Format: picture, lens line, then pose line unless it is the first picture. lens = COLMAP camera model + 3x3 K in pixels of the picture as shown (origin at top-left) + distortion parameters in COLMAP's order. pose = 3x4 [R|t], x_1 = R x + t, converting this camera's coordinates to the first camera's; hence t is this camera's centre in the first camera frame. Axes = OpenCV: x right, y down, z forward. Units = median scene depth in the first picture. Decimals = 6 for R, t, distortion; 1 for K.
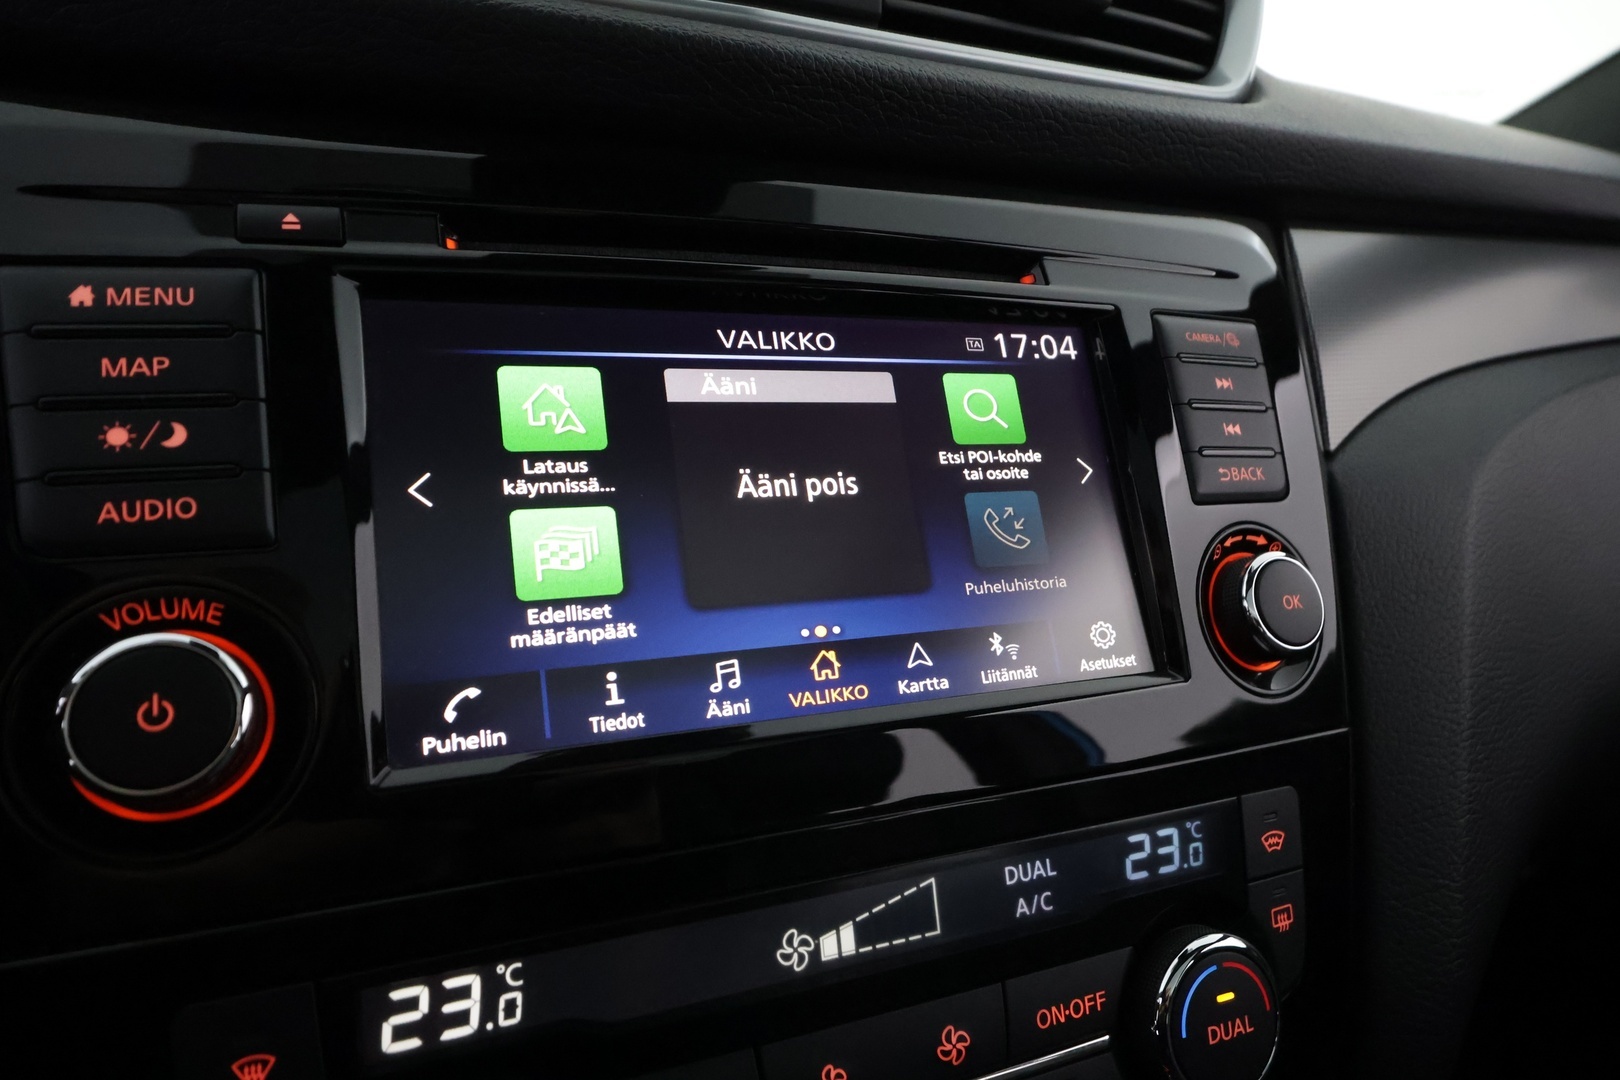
lens RADIAL K [[1039.6, 0, 815.7], [0, 1039.6, 549.6], [0, 0, 1]] dist [0.013357, 0.008598]
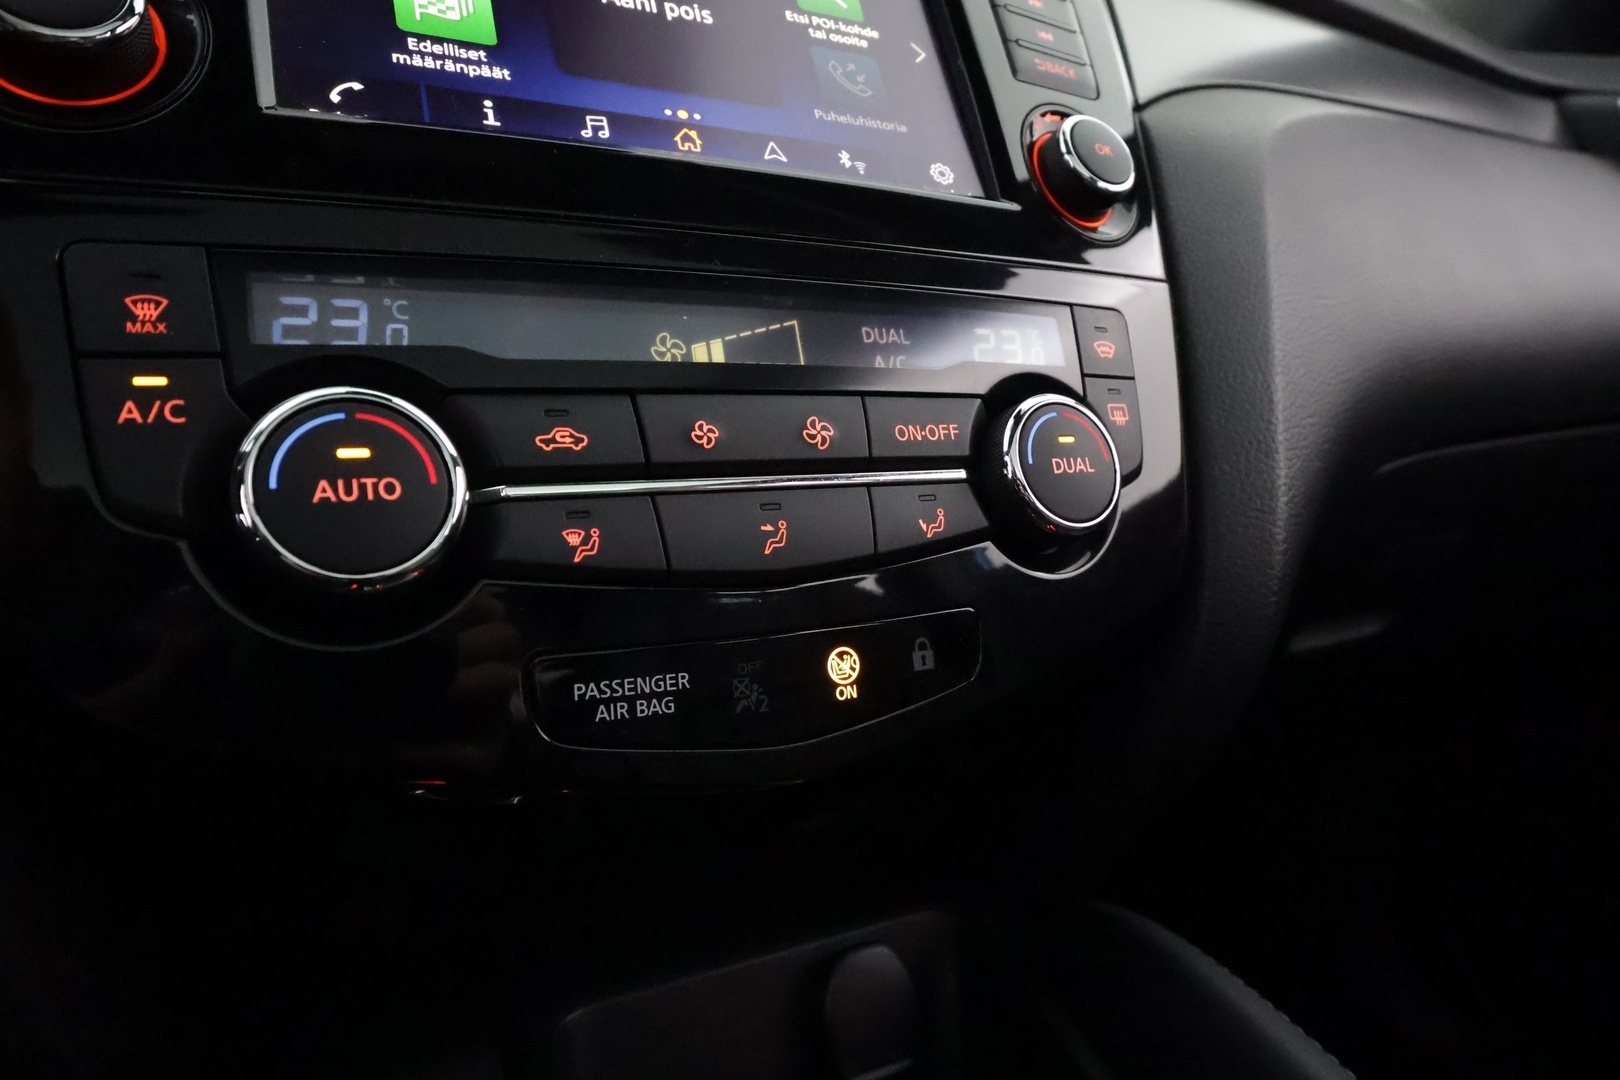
lens RADIAL K [[1039.6, 0, 816.7], [0, 1039.6, 538.1], [0, 0, 1]] dist [0.013357, 0.008598]
pose [[0.995110, -0.050054, 0.085150, 0.030340], [0.059451, 0.991965, -0.111676, 0.667783], [-0.078876, 0.116192, 0.990090, -0.062201]]
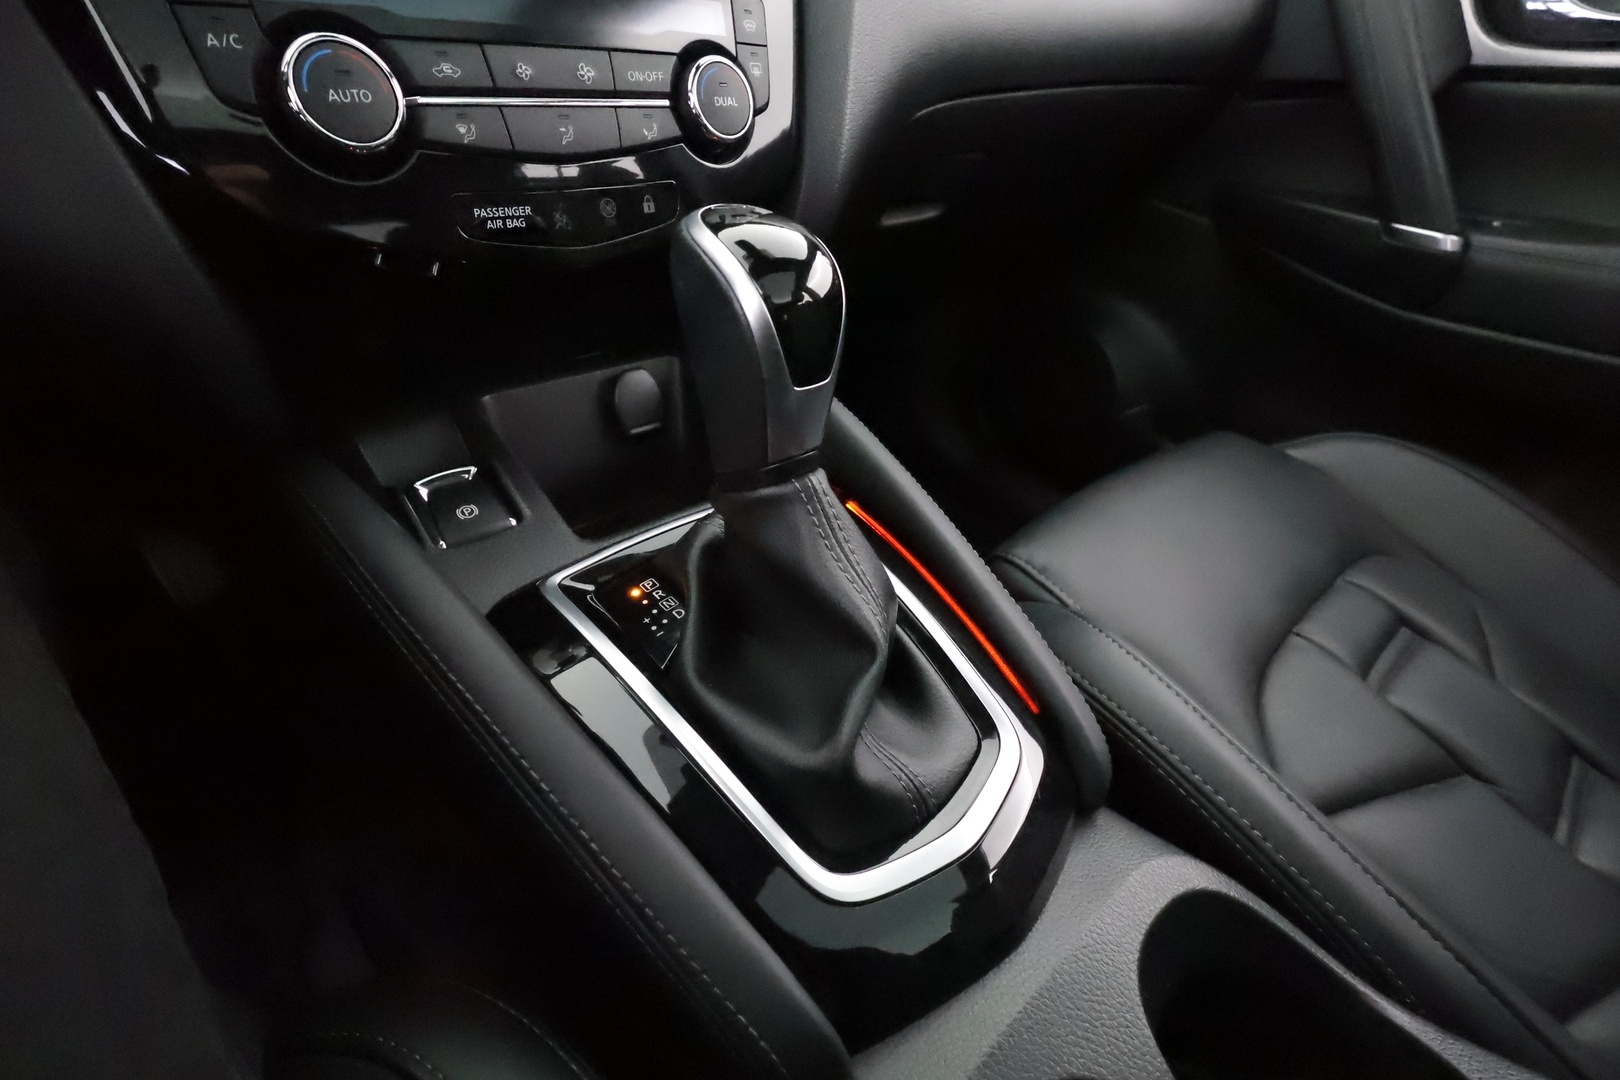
lens RADIAL K [[757.0, 0, 813.2], [0, 757.0, 546.7], [0, 0, 1]] dist [0.002910, 0.001624]
pose [[0.948396, -0.147559, 0.280662, -0.000782], [0.030239, 0.923177, 0.383183, 0.737396], [-0.315643, -0.354922, 0.880000, -0.760821]]
